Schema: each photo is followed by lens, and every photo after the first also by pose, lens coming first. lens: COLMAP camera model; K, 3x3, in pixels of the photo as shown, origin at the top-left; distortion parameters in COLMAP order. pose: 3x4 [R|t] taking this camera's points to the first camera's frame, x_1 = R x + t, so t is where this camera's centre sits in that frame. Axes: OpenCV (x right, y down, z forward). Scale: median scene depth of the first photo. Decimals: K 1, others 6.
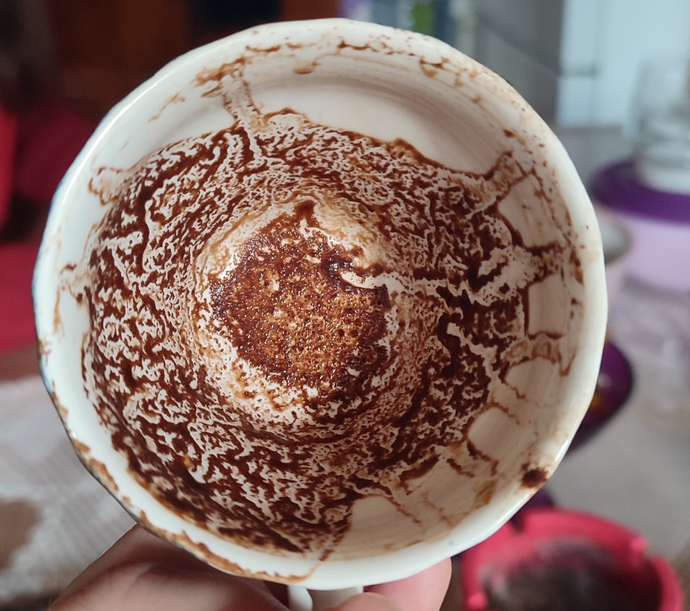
lens RADIAL K [[728.0, 0, 345.0], [0, 728.0, 305.5], [0, 0, 1]] dist [-0.000572, -0.002621]
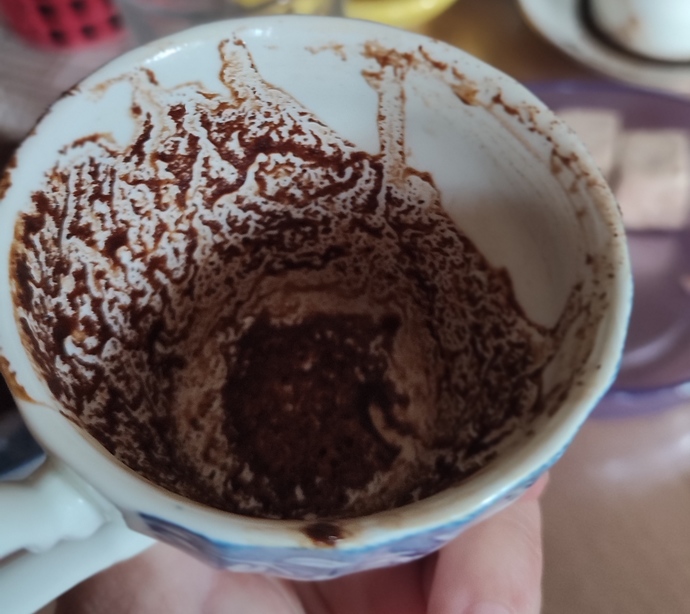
lens RADIAL K [[817.7, 0, 347.2], [0, 817.7, 325.0], [0, 0, 1]] dist [0.000964, 0.415879]
pose [[0.712650, 0.555166, -0.428860, 0.396564], [-0.695504, 0.639024, -0.328514, 0.275863], [0.091672, 0.532389, 0.841521, 0.159603]]
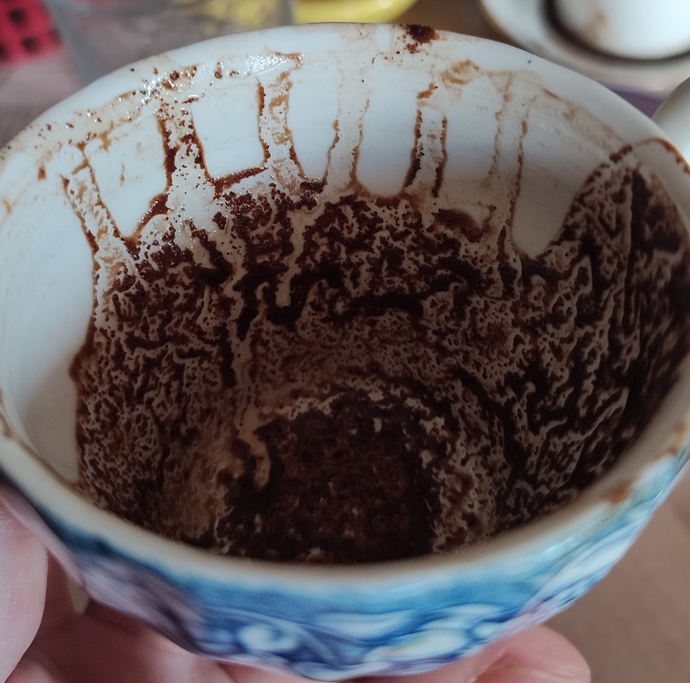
lens RADIAL K [[828.1, 0, 321.2], [0, 828.1, 341.2], [0, 0, 1]] dist [0.003715, -0.008532]
pose [[-0.395656, -0.767513, 0.504362, -0.394075], [0.915124, -0.283138, 0.287020, -0.219455], [-0.077488, 0.575115, 0.814394, 0.292952]]
